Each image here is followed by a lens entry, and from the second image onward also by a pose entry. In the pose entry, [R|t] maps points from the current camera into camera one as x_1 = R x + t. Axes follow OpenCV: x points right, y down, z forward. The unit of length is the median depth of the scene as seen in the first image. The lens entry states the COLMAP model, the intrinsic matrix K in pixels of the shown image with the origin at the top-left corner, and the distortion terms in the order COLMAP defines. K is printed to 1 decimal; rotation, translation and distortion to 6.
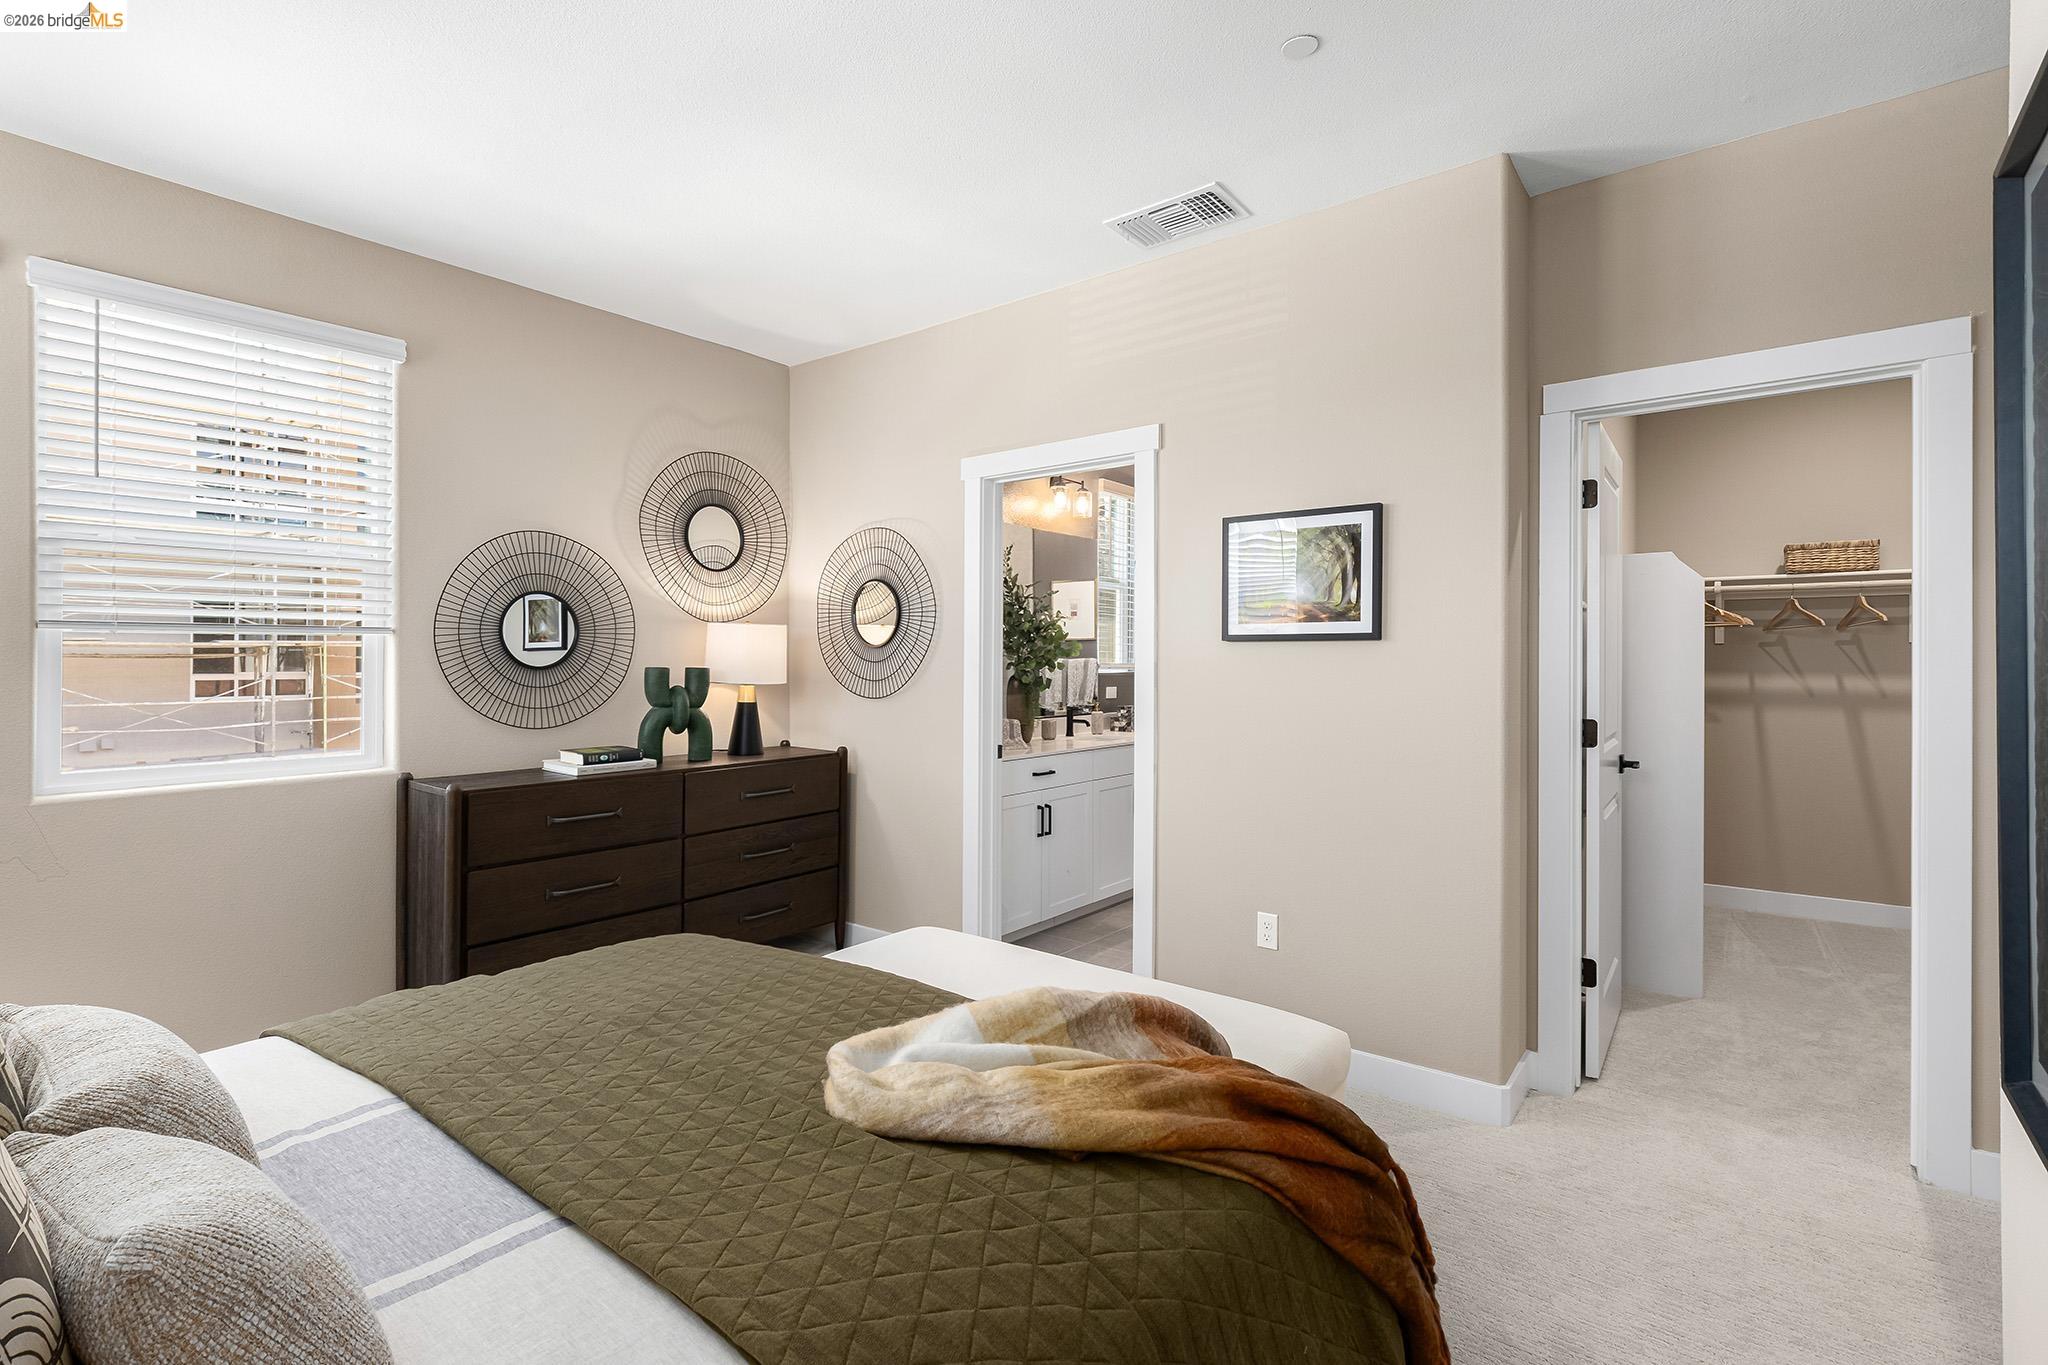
lens RADIAL K [[945.8, 0, 1007.7], [0, 945.8, 671.5], [0, 0, 1]] dist [0.000296, 0.000325]
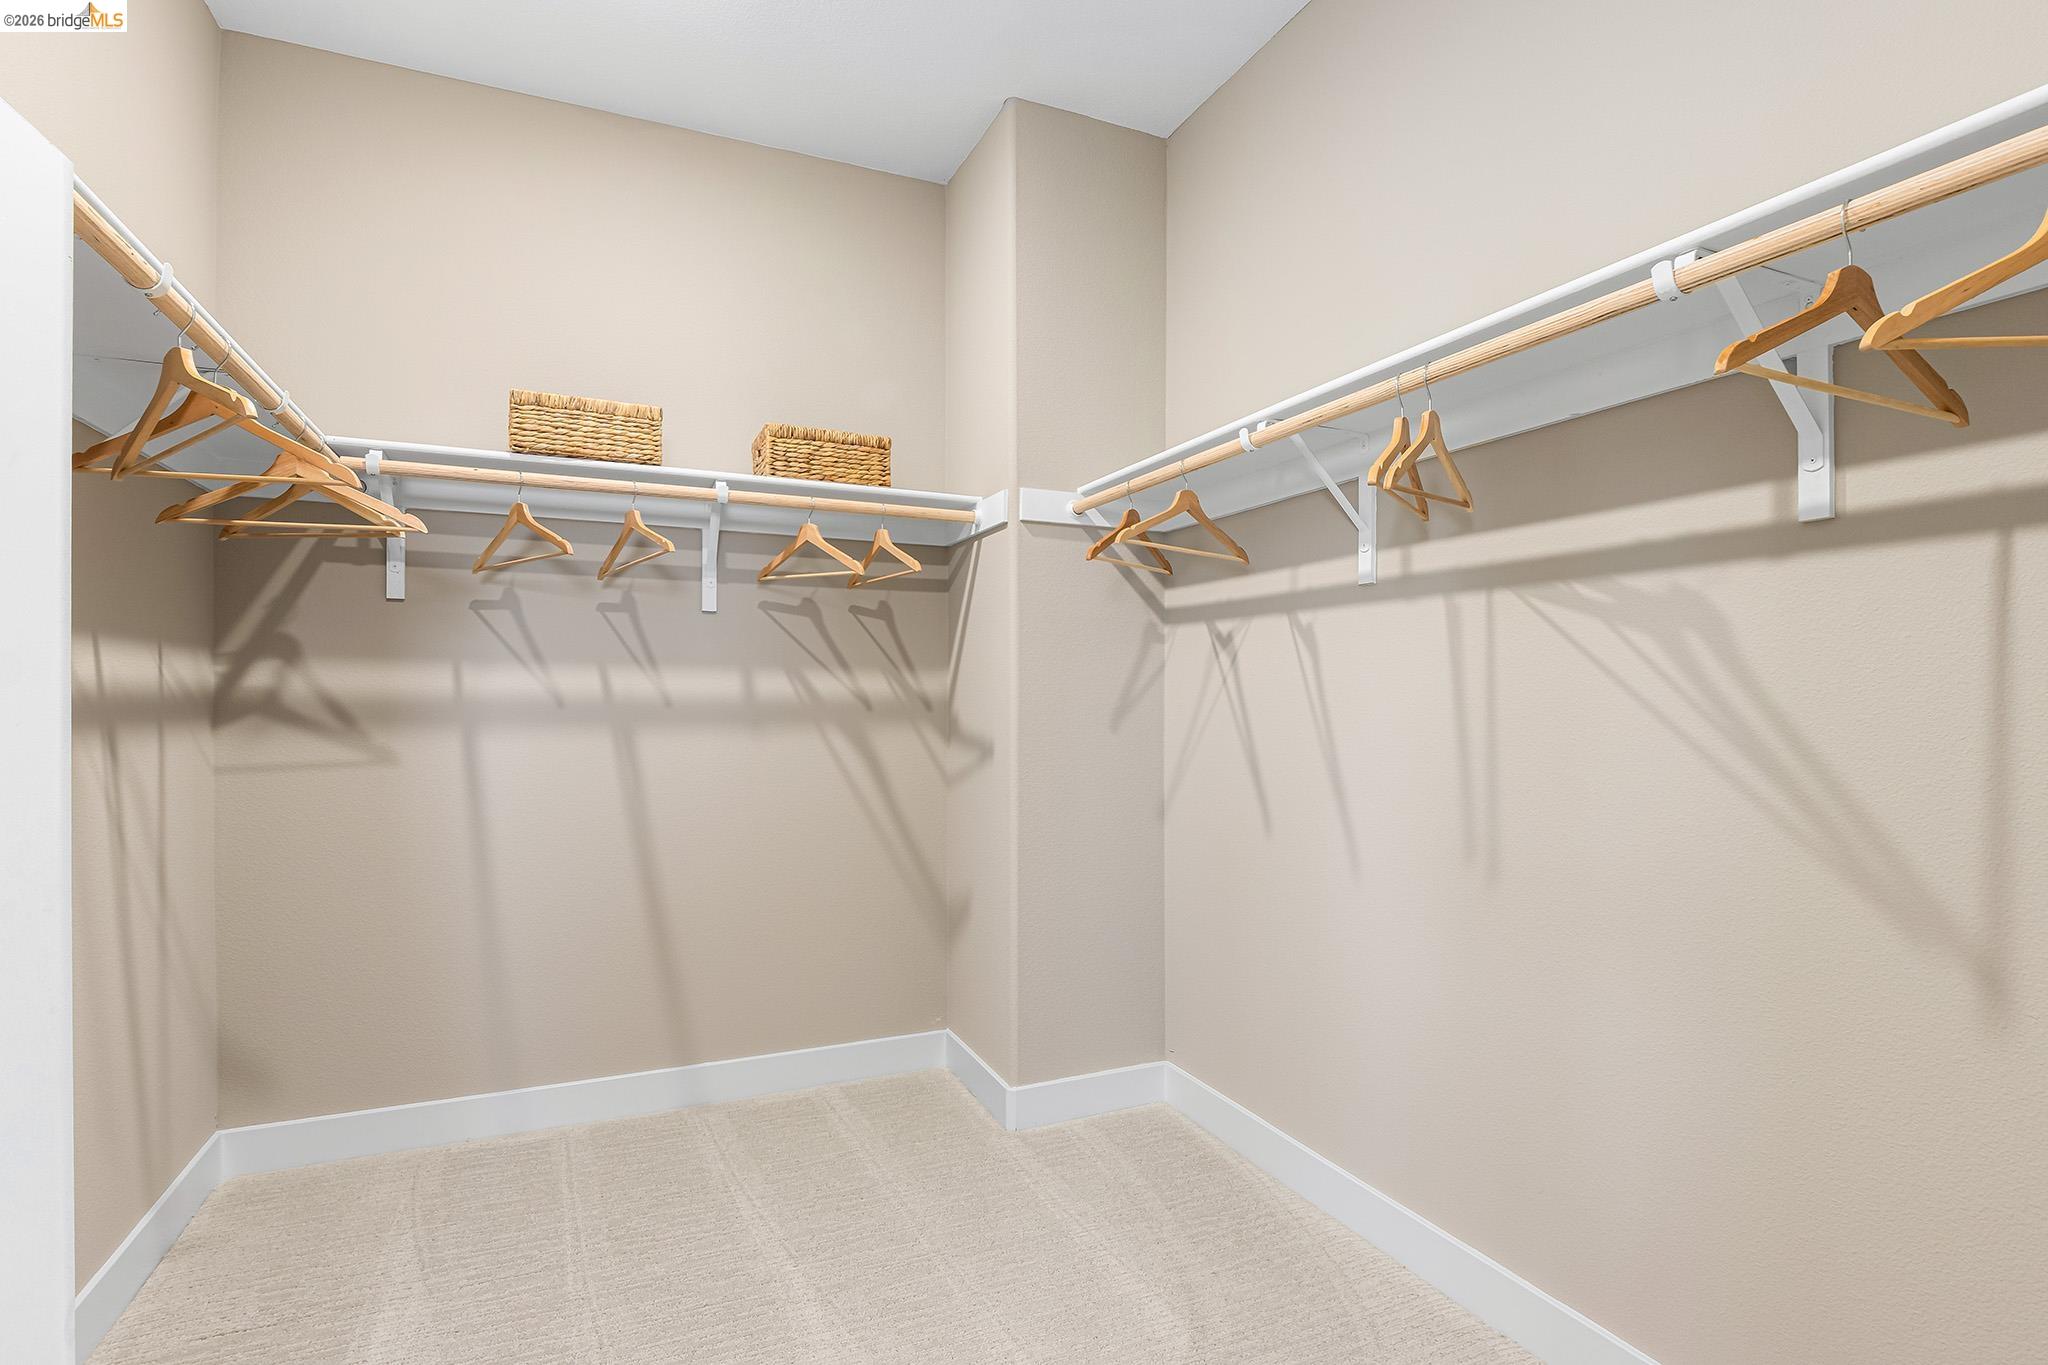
lens RADIAL K [[945.8, 0, 1012.0], [0, 945.8, 690.0], [0, 0, 1]] dist [0.000296, 0.000325]
pose [[0.458079, 0.006584, 0.888887, 0.511332], [0.000247, 0.999972, -0.007534, 0.021516], [-0.888912, 0.003671, 0.458064, 0.551051]]
